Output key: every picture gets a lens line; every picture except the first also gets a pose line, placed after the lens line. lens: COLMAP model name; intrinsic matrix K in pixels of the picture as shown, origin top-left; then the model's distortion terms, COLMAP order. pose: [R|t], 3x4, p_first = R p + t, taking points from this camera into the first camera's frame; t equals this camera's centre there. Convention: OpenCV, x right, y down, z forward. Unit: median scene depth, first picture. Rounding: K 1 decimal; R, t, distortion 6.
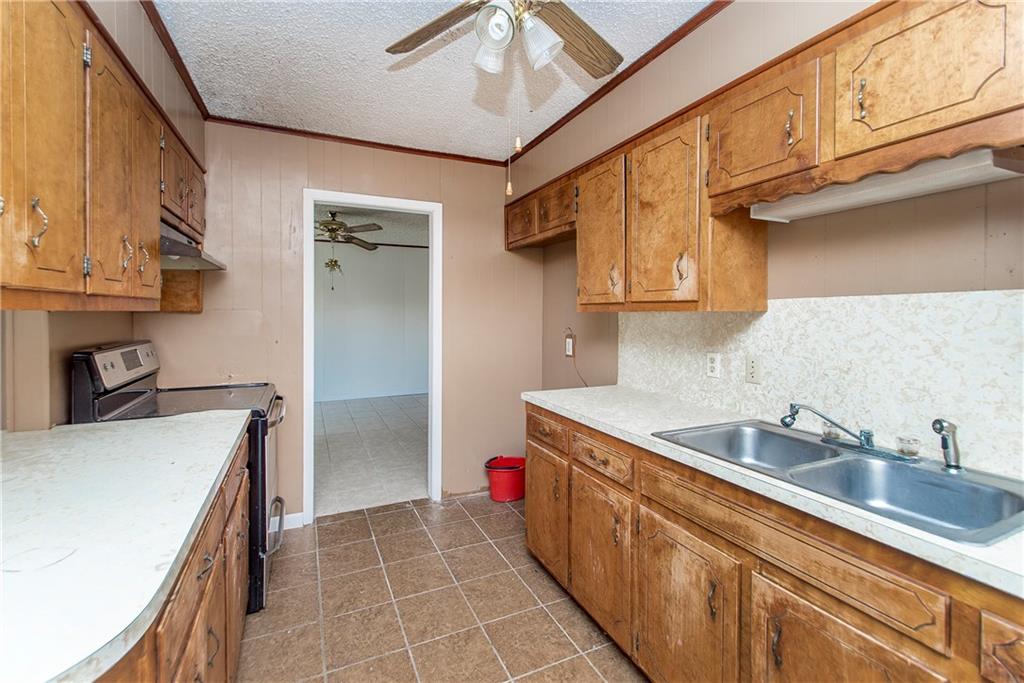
lens RADIAL K [[443.0, 0, 503.1], [0, 443.0, 317.1], [0, 0, 1]] dist [-0.000639, -0.000071]
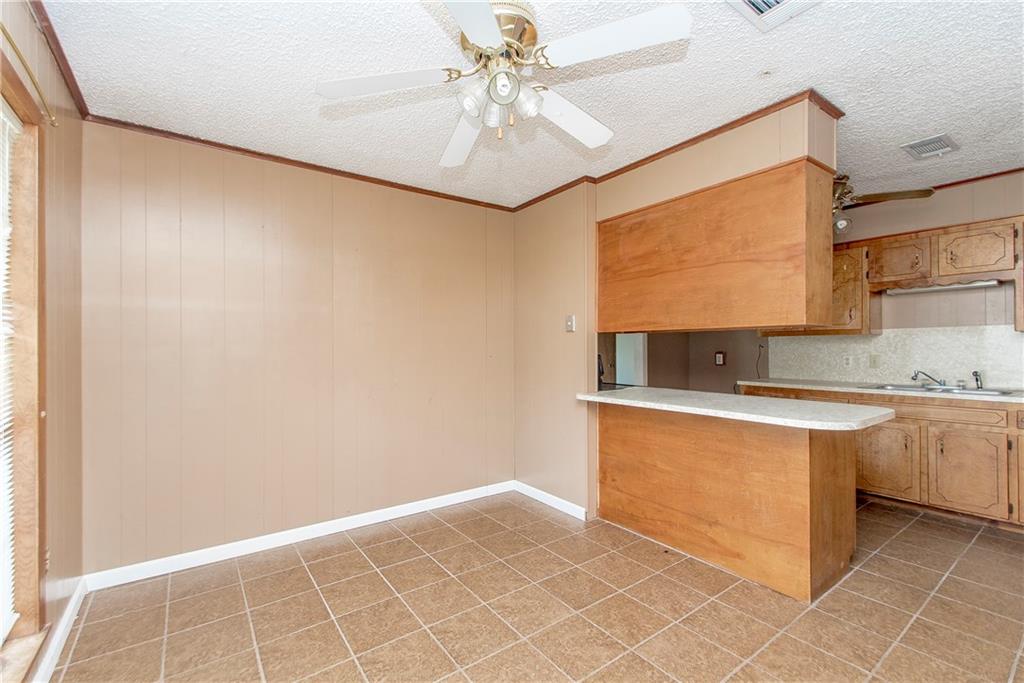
lens RADIAL K [[446.4, 0, 522.8], [0, 446.4, 344.5], [0, 0, 1]] dist [0.014221, 0.000231]
pose [[0.976678, -0.009517, 0.214499, -1.716755], [0.011496, 0.999902, -0.007980, 0.035403], [-0.214402, 0.010260, 0.976692, -0.840925]]
